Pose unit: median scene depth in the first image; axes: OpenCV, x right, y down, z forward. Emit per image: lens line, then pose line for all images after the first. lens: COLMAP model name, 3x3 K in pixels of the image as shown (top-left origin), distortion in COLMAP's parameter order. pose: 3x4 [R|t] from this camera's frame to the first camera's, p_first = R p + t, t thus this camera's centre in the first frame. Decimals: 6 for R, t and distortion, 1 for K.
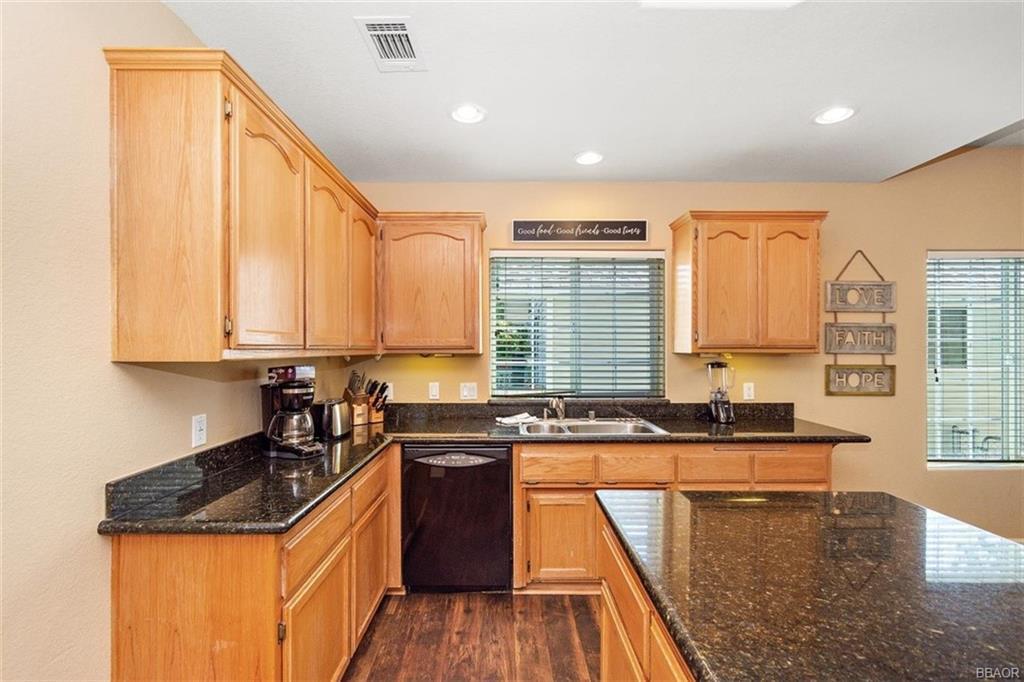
lens RADIAL K [[453.9, 0, 509.1], [0, 453.9, 343.2], [0, 0, 1]] dist [0.001005, 0.000396]
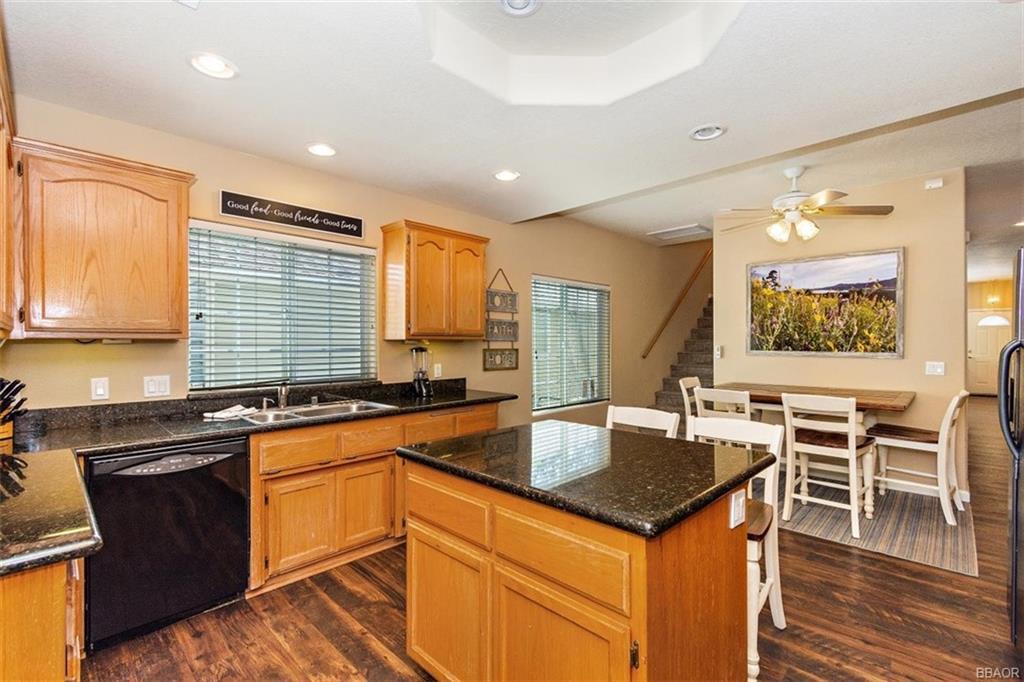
lens RADIAL K [[457.1, 0, 508.5], [0, 457.1, 335.0], [0, 0, 1]] dist [0.000861, 0.000078]
pose [[0.700641, 0.011899, 0.713415, -0.248832], [-0.005358, 0.999920, -0.011415, 0.021622], [-0.713494, 0.004175, 0.700649, -0.027869]]
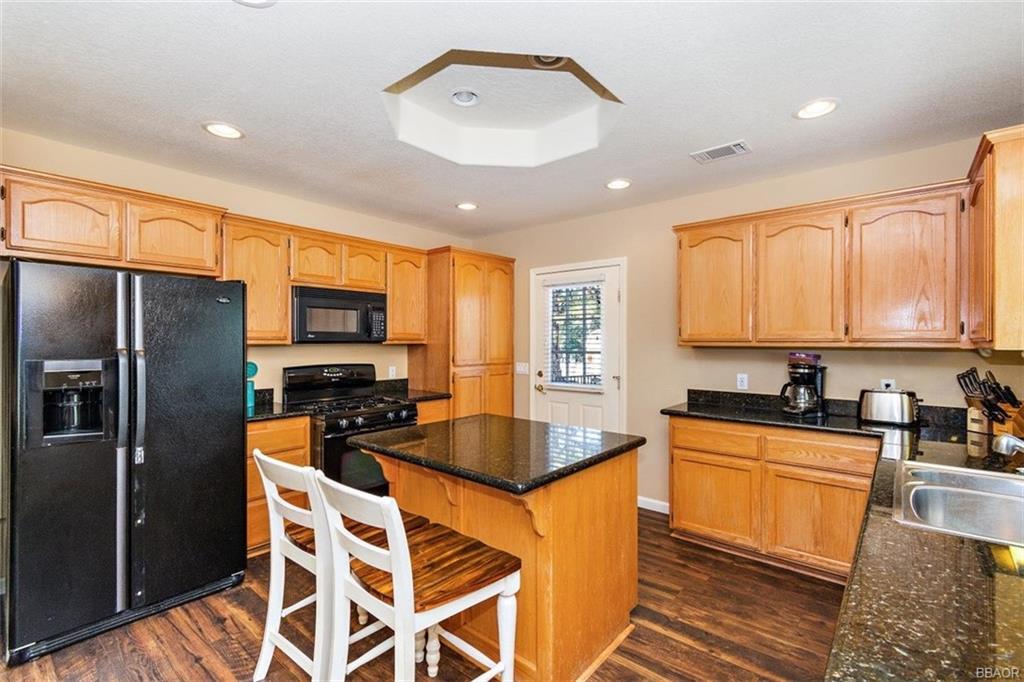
lens RADIAL K [[453.9, 0, 509.1], [0, 453.9, 343.2], [0, 0, 1]] dist [0.001005, 0.000396]
pose [[-0.650560, 0.002181, -0.759452, 0.838583], [0.006367, 0.999976, -0.002582, 0.012679], [0.759428, -0.006515, -0.650559, 0.860263]]
